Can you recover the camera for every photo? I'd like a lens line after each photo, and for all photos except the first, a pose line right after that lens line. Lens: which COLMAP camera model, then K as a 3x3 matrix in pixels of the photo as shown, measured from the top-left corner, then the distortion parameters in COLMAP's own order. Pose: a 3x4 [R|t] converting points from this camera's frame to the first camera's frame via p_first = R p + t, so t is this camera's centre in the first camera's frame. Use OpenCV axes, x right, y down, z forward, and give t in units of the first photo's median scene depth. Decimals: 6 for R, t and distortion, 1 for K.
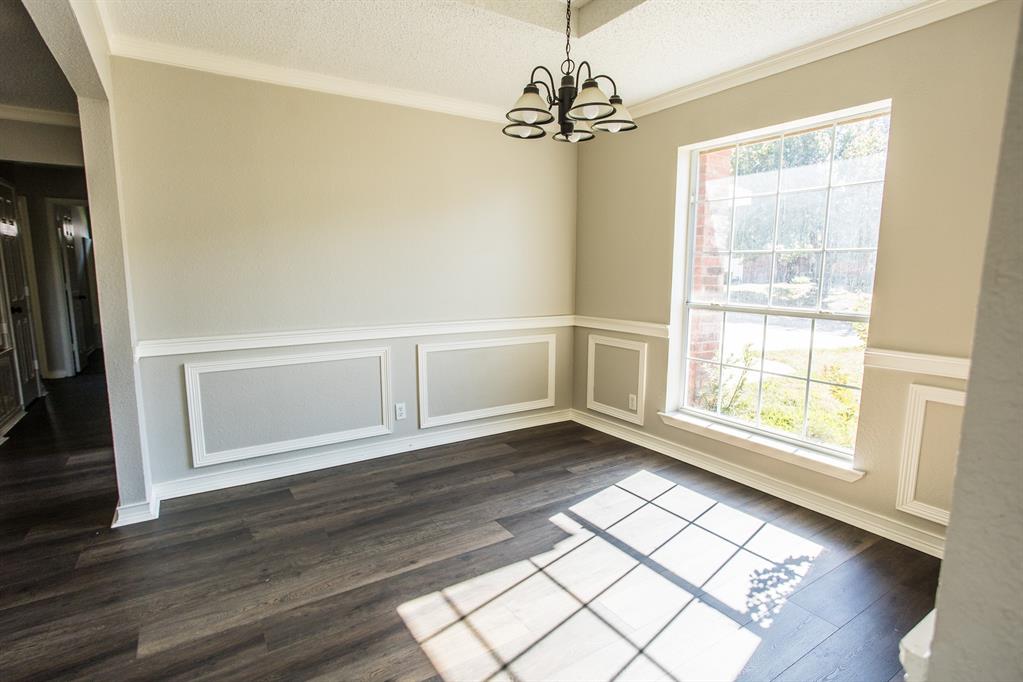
lens RADIAL K [[524.0, 0, 511.5], [0, 524.0, 341.0], [0, 0, 1]] dist [-0.000155, 0.000206]
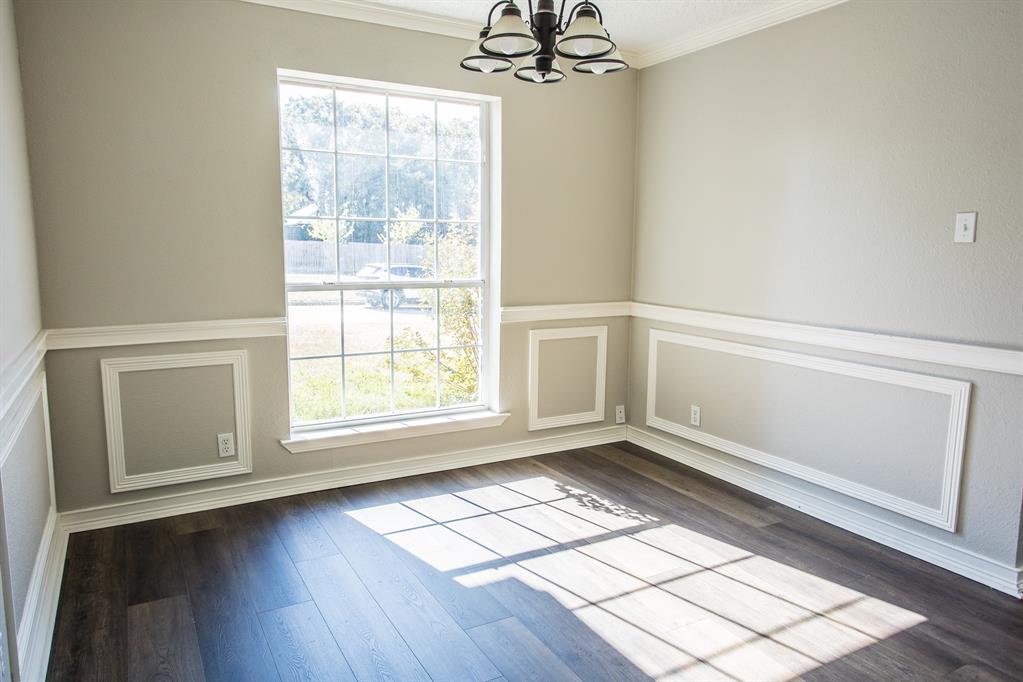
lens RADIAL K [[680.2, 0, 497.4], [0, 680.2, 340.3], [0, 0, 1]] dist [-0.003333, -0.001129]
pose [[0.064361, -0.143001, 0.987628, -0.597217], [0.125752, 0.982953, 0.134129, -0.086491], [-0.989972, 0.115563, 0.081246, 0.630654]]
